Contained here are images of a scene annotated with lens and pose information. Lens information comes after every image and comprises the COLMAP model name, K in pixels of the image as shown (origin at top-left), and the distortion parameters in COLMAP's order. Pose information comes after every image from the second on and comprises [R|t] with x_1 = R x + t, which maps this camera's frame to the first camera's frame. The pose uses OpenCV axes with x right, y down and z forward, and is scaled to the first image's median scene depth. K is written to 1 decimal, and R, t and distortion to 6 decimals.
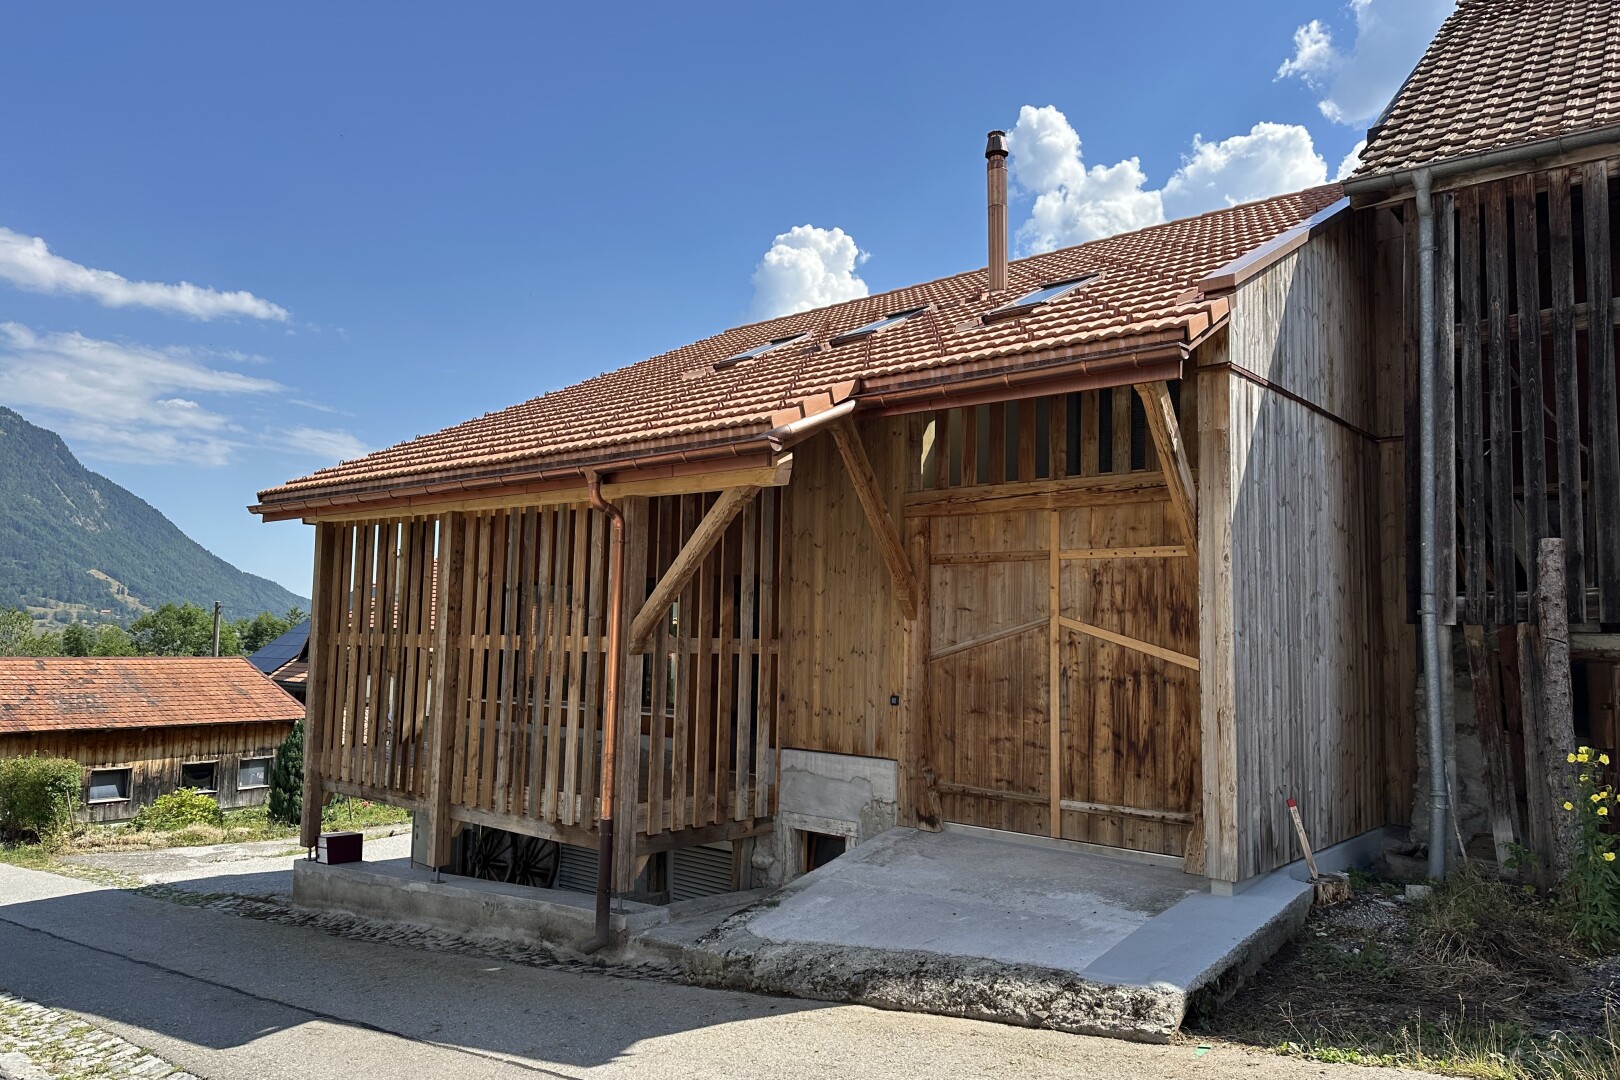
lens RADIAL K [[1138.8, 0, 809.8], [0, 1138.8, 546.0], [0, 0, 1]] dist [0.006654, -0.010334]
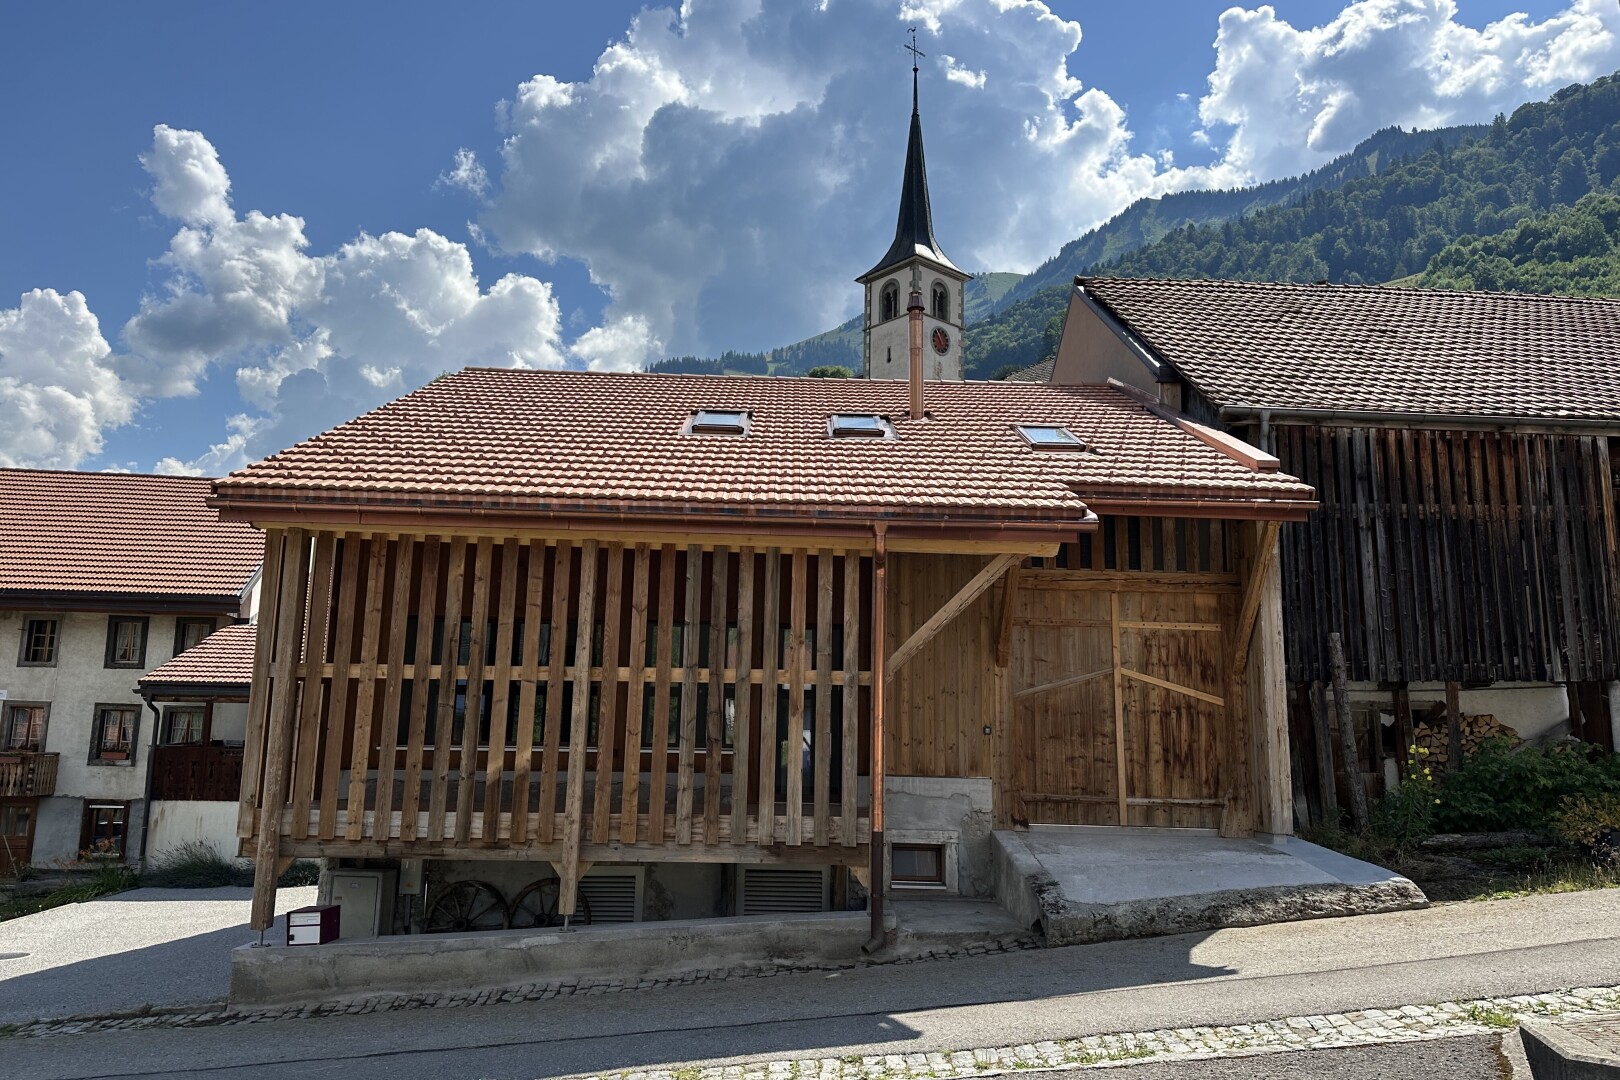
lens RADIAL K [[1138.8, 0, 804.2], [0, 1138.8, 536.5], [0, 0, 1]] dist [0.006654, -0.010334]
pose [[0.747038, 0.114758, 0.654801, -1.038040], [-0.062168, 0.992731, -0.103057, 0.071202], [-0.661868, 0.036280, 0.748742, 0.195263]]
